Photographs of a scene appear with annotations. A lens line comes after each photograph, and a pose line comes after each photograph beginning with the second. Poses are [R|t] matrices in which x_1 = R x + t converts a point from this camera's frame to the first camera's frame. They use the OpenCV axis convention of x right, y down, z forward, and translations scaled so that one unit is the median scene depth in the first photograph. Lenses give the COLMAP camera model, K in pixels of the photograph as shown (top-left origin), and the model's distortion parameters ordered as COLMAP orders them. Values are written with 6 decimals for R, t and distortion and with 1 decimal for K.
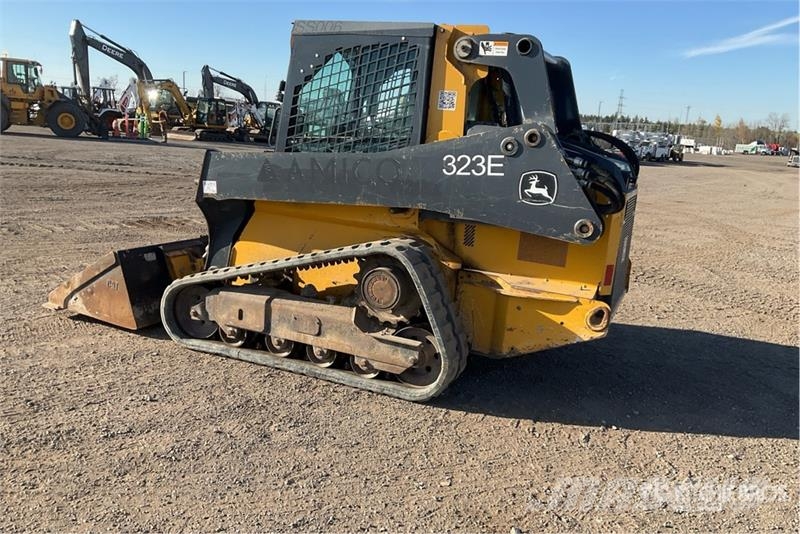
lens RADIAL K [[658.2, 0, 400.0], [0, 658.2, 267.0], [0, 0, 1]] dist [0.103669, -0.191908]
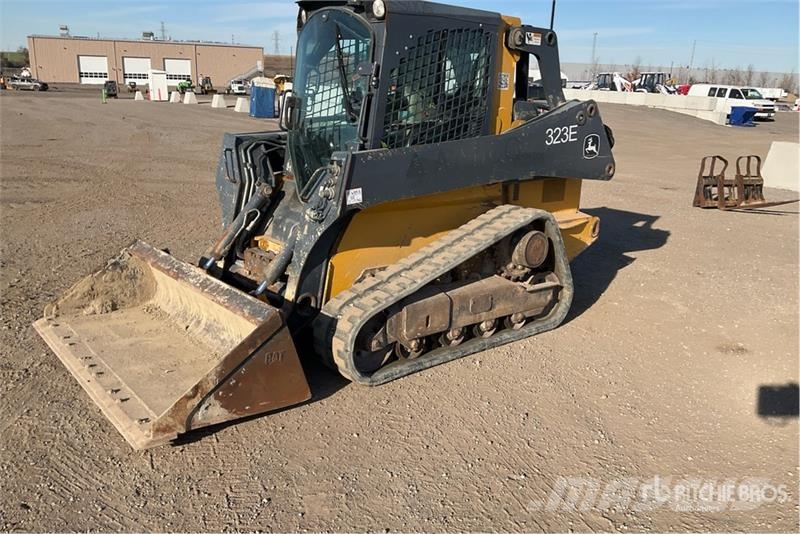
lens RADIAL K [[658.2, 0, 400.0], [0, 658.2, 267.0], [0, 0, 1]] dist [0.103669, -0.191908]
pose [[0.447168, -0.282005, 0.848831, -1.164001], [0.184151, 0.957693, 0.221160, -0.244629], [-0.875288, 0.057417, 0.480182, 0.653822]]
